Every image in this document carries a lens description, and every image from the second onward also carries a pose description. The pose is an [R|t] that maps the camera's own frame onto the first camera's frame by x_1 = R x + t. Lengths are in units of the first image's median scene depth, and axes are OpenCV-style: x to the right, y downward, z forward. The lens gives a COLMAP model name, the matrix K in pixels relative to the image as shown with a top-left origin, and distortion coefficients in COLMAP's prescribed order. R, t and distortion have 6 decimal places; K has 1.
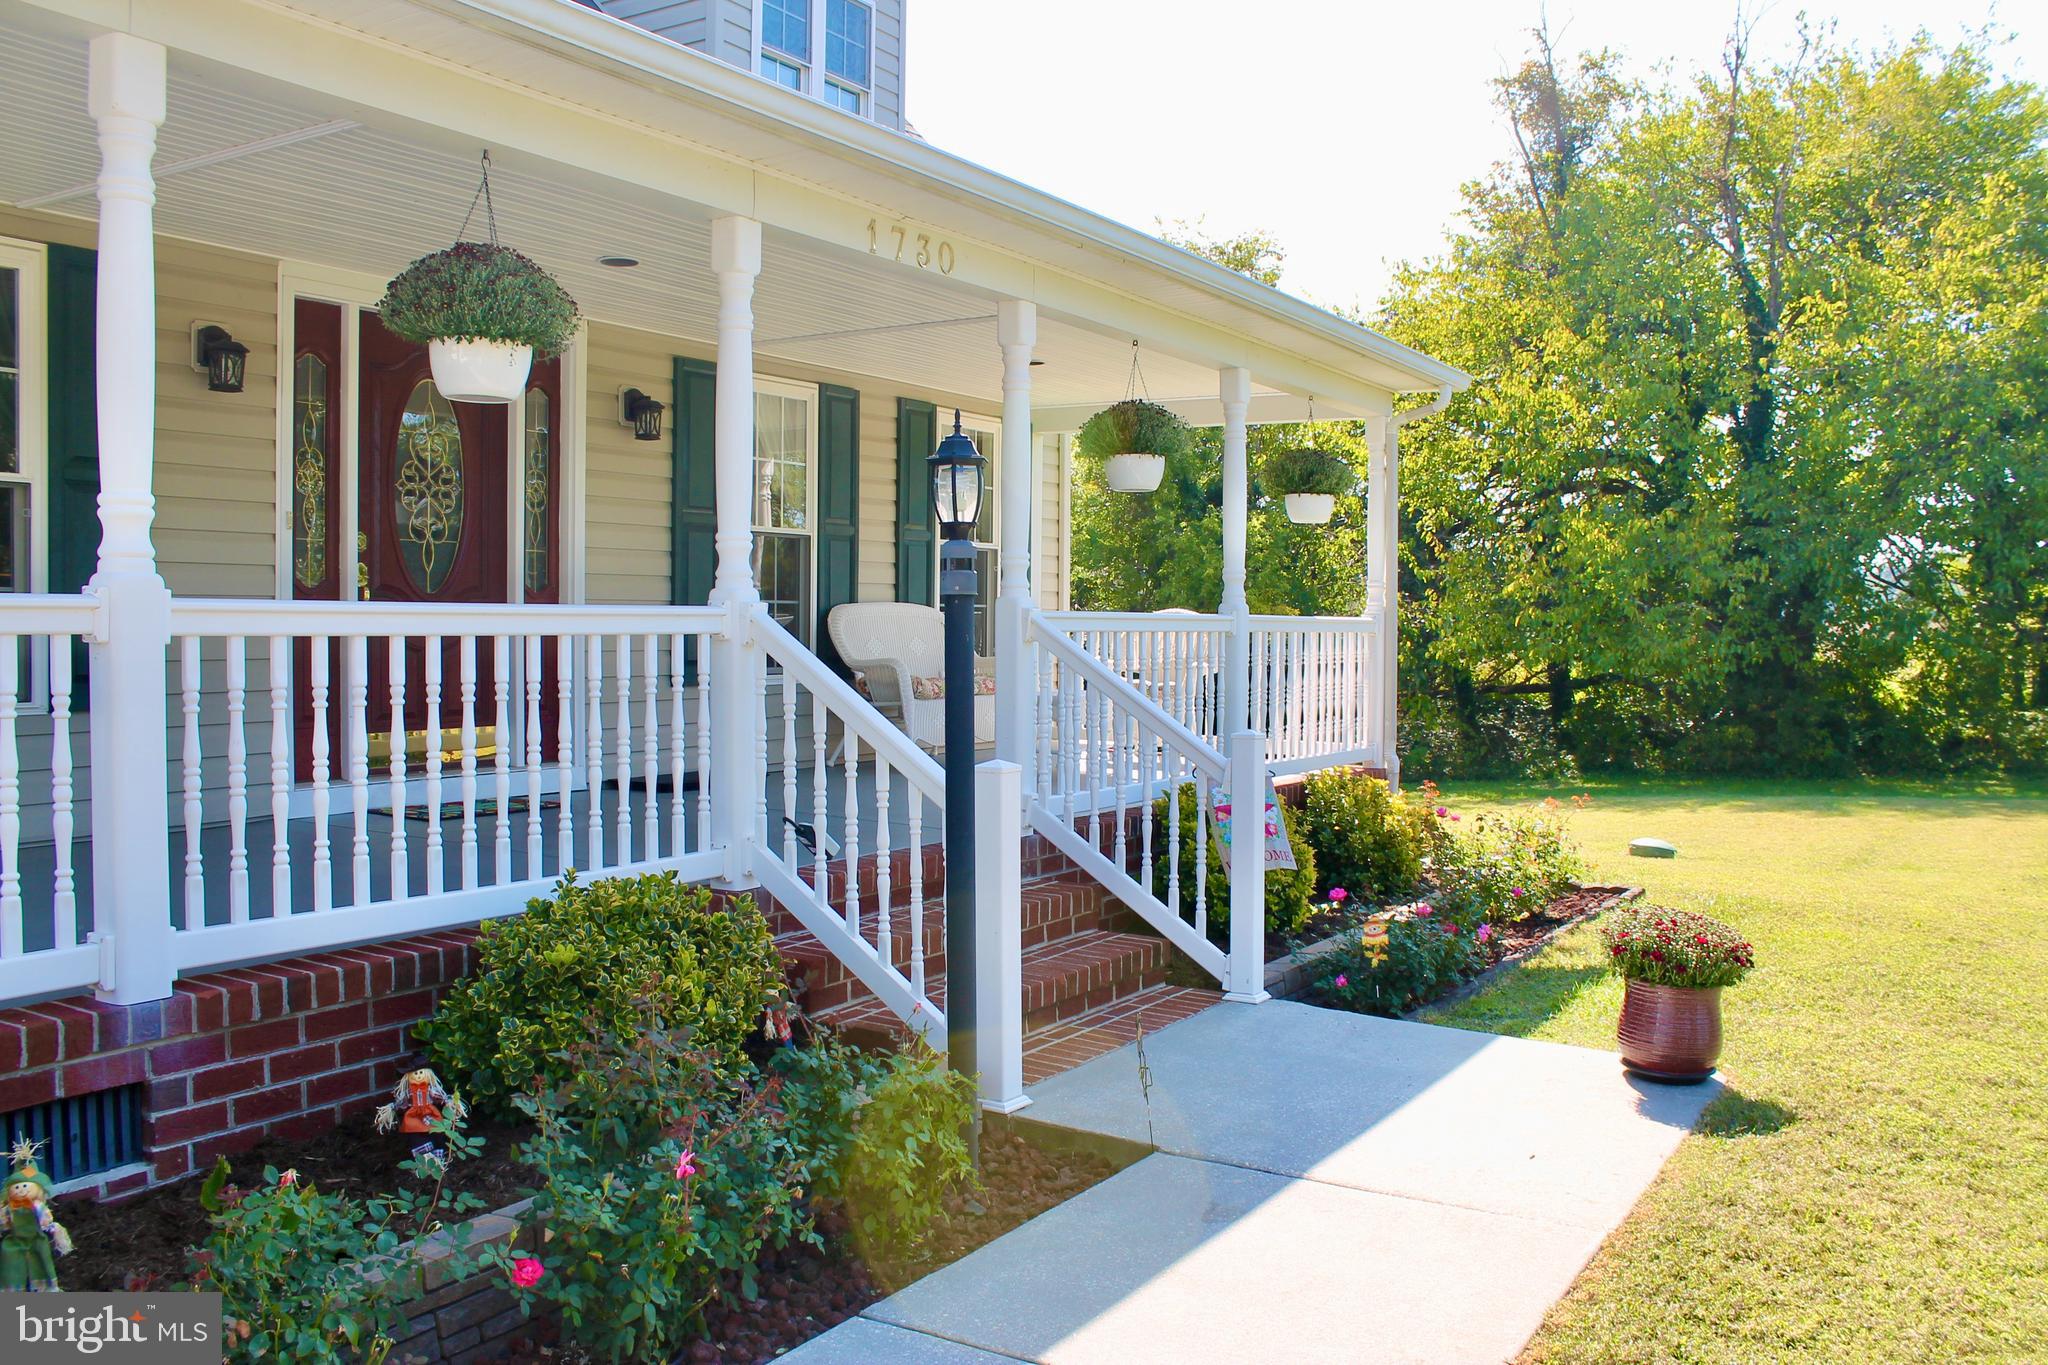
lens RADIAL K [[1729.4, 0, 1024.0], [0, 1729.4, 682.5], [0, 0, 1]] dist [-0.171590, 0.163607]
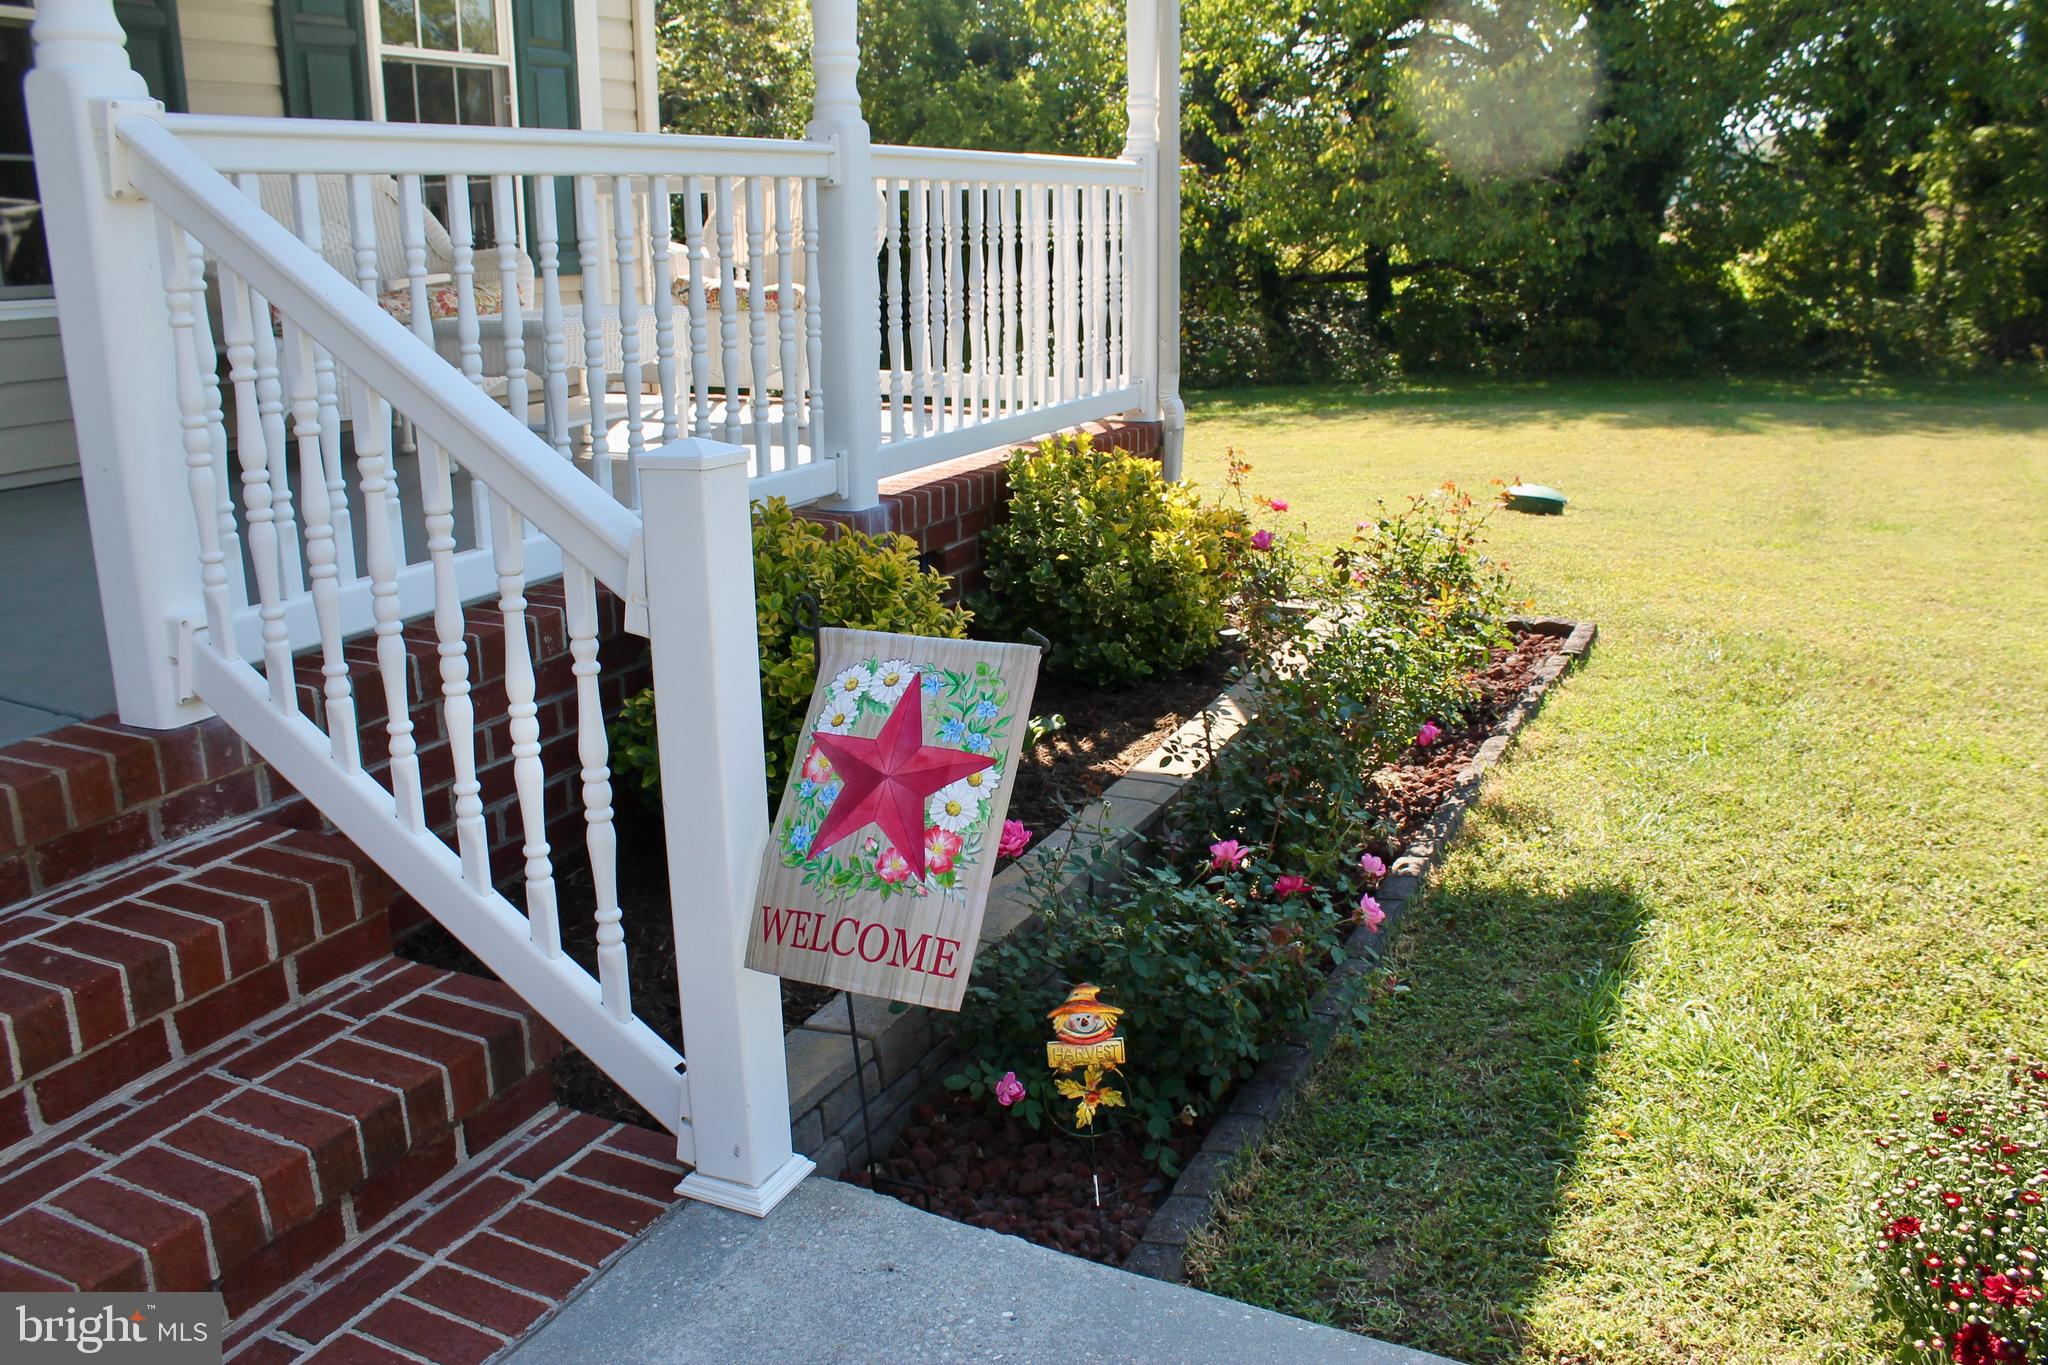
lens RADIAL K [[1729.4, 0, 1024.0], [0, 1729.4, 682.5], [0, 0, 1]] dist [-0.171590, 0.163607]
pose [[0.993070, -0.049212, 0.106720, 0.065118], [0.023330, 0.972581, 0.231392, -0.000444], [-0.115182, -0.227299, 0.966989, 0.279585]]
